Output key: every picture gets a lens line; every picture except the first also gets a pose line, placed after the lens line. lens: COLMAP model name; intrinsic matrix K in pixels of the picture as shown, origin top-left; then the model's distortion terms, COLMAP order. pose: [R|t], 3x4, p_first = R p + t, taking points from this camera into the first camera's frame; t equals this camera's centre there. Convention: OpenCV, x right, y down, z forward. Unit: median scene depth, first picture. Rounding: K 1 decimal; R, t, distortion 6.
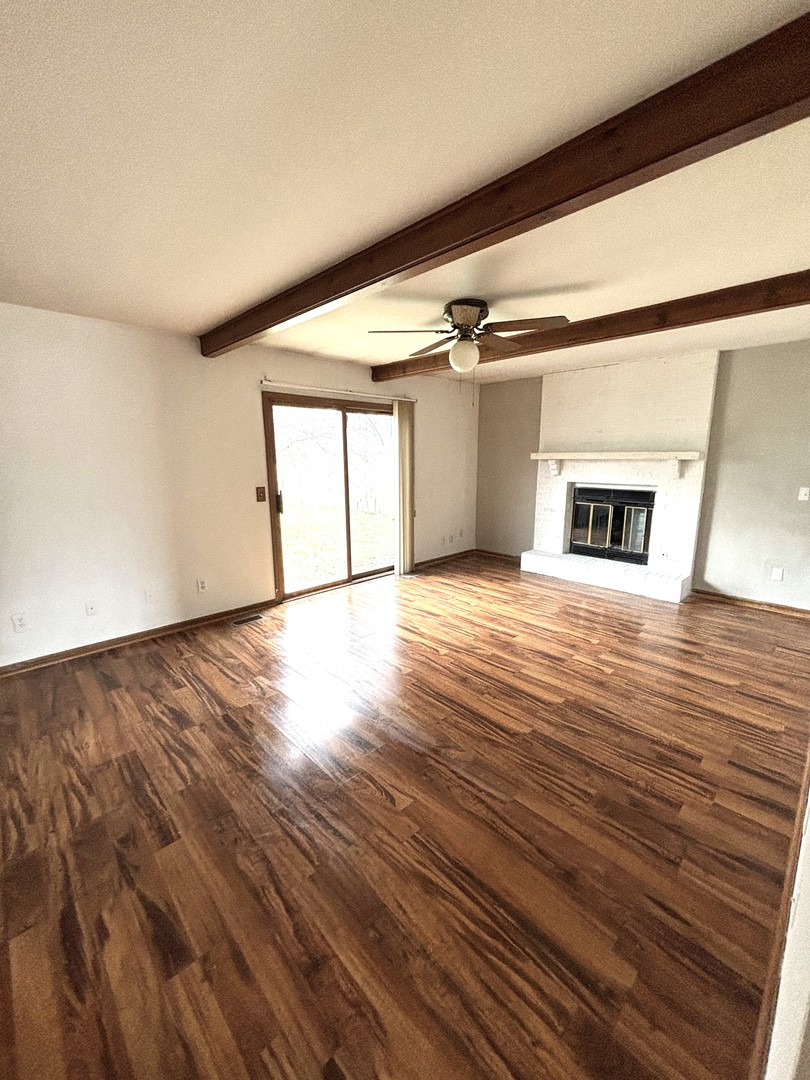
lens RADIAL K [[439.0, 0, 405.0], [0, 439.0, 540.0], [0, 0, 1]] dist [-0.001521, -0.000167]
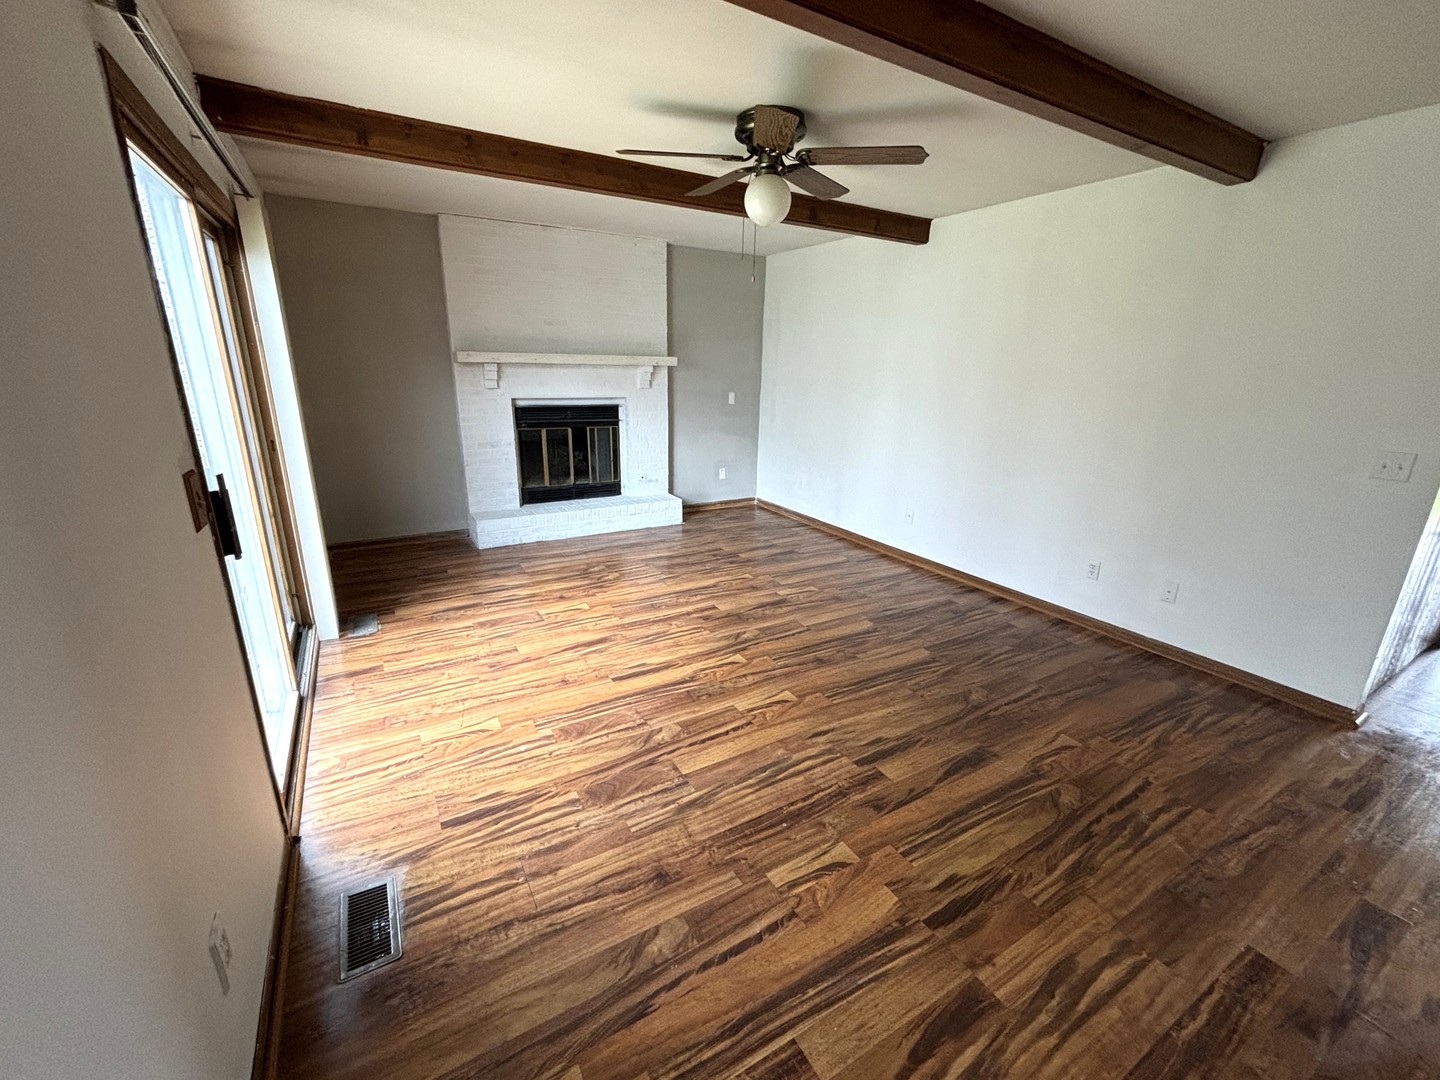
lens RADIAL K [[602.2, 0, 722.5], [0, 602.2, 535.2], [0, 0, 1]] dist [0.003897, 0.000155]
pose [[0.225808, -0.260314, 0.938748, -0.634545], [0.170007, 0.959379, 0.225142, -0.117948], [-0.959223, 0.108755, 0.260891, 0.666417]]
